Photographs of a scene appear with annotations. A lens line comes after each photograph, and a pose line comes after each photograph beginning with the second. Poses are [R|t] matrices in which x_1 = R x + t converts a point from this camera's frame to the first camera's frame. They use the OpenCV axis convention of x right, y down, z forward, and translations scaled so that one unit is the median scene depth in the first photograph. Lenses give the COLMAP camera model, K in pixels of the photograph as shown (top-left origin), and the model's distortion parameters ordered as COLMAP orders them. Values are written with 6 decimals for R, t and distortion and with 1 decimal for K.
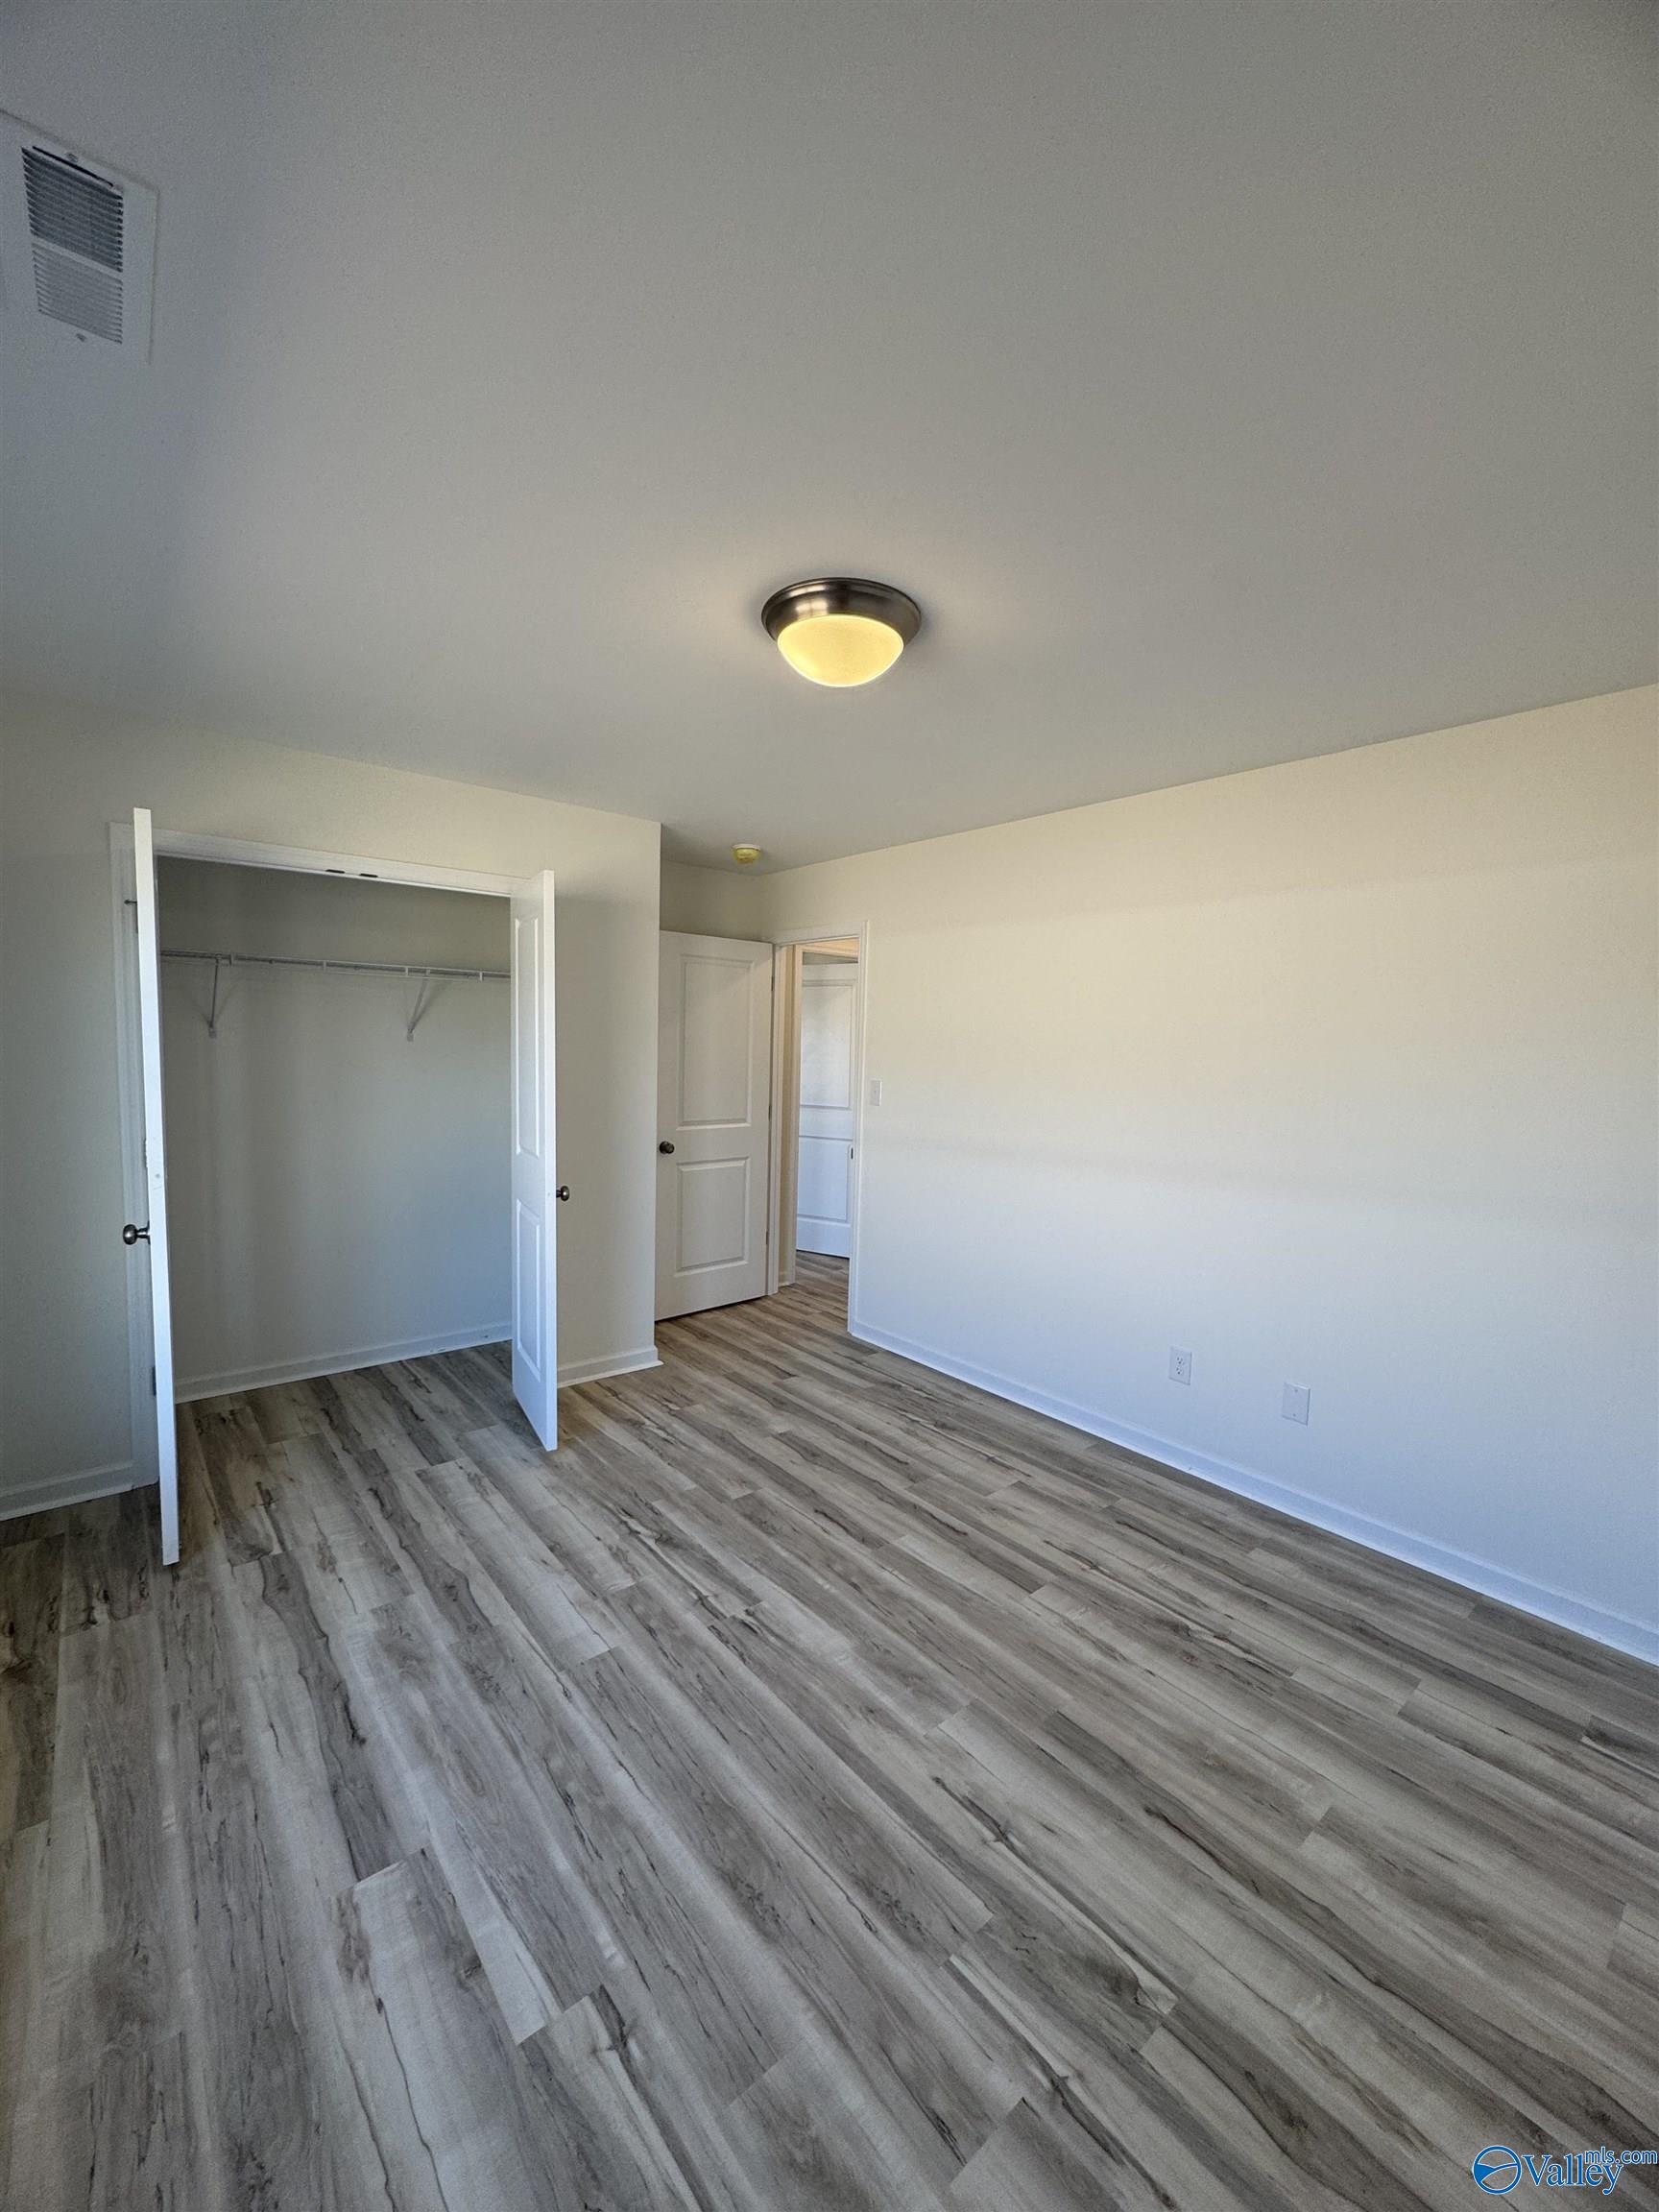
lens RADIAL K [[883.4, 0, 834.6], [0, 883.4, 1109.7], [0, 0, 1]] dist [-0.003726, 0.000572]
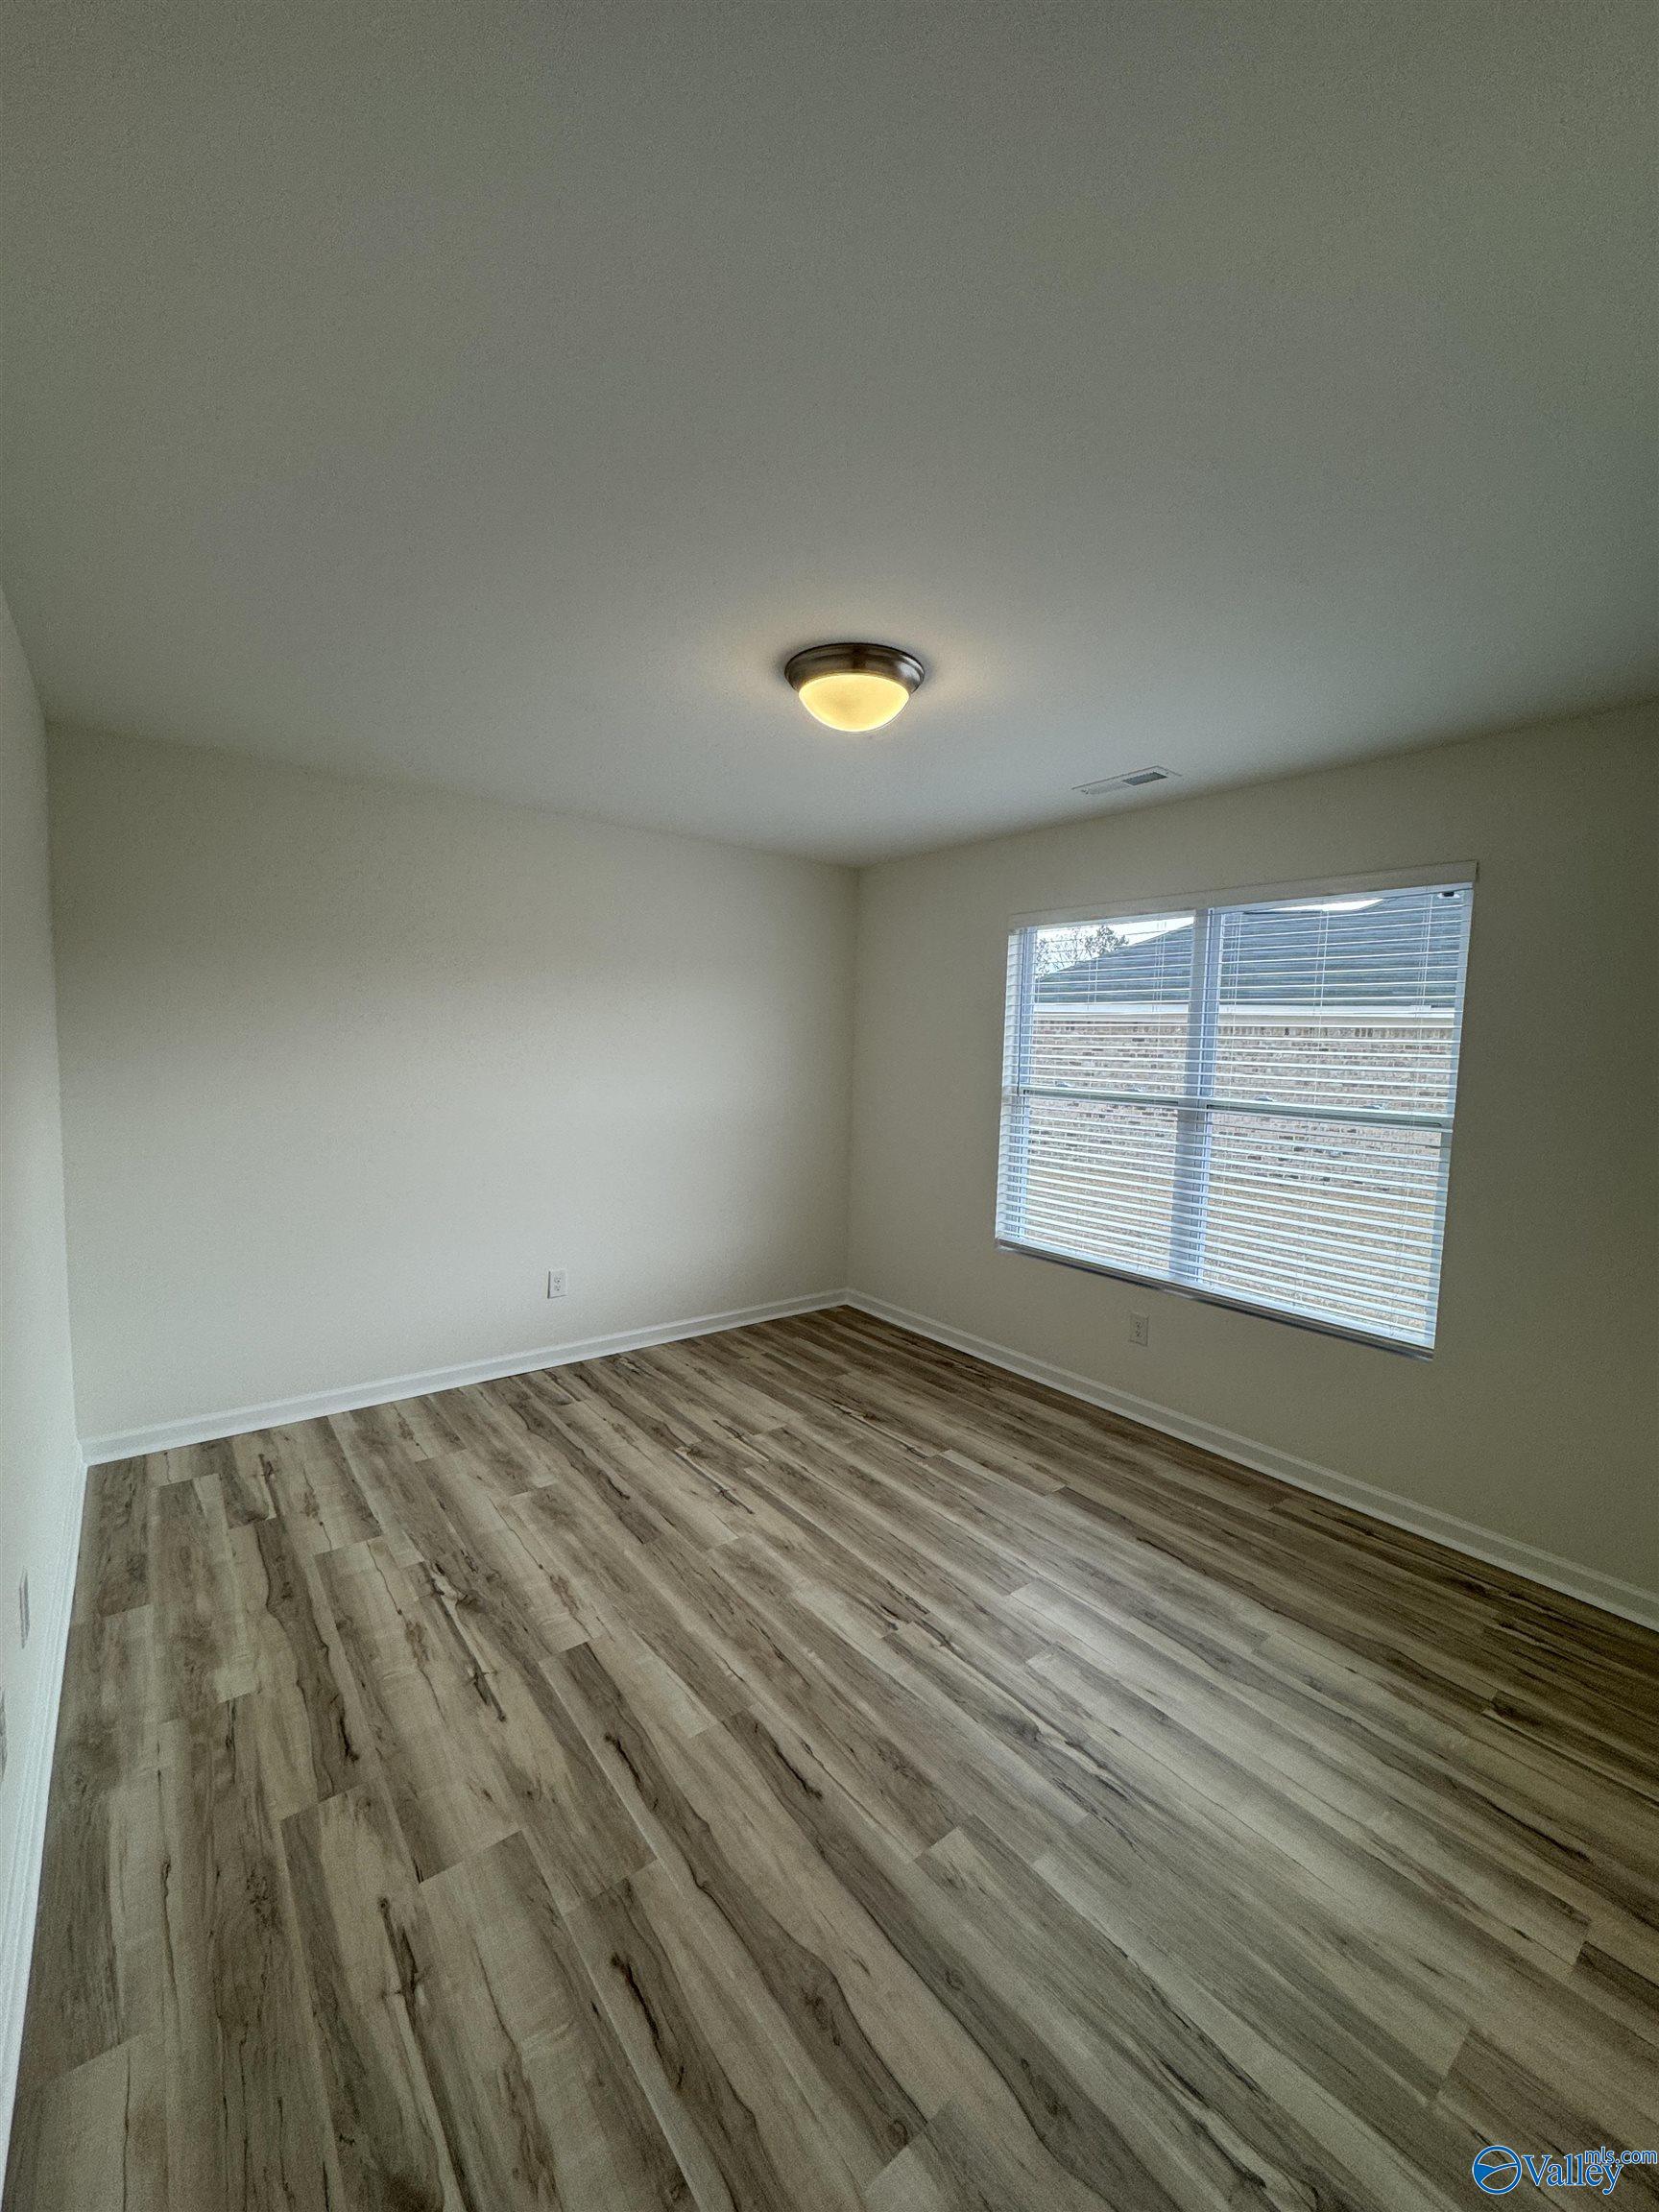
lens RADIAL K [[883.4, 0, 836.5], [0, 883.4, 1099.4], [0, 0, 1]] dist [-0.003726, 0.000572]
pose [[-0.998016, -0.056950, 0.026830, -0.028704], [-0.052345, 0.987468, 0.148886, -0.163886], [-0.034973, 0.147187, -0.988490, 1.998210]]
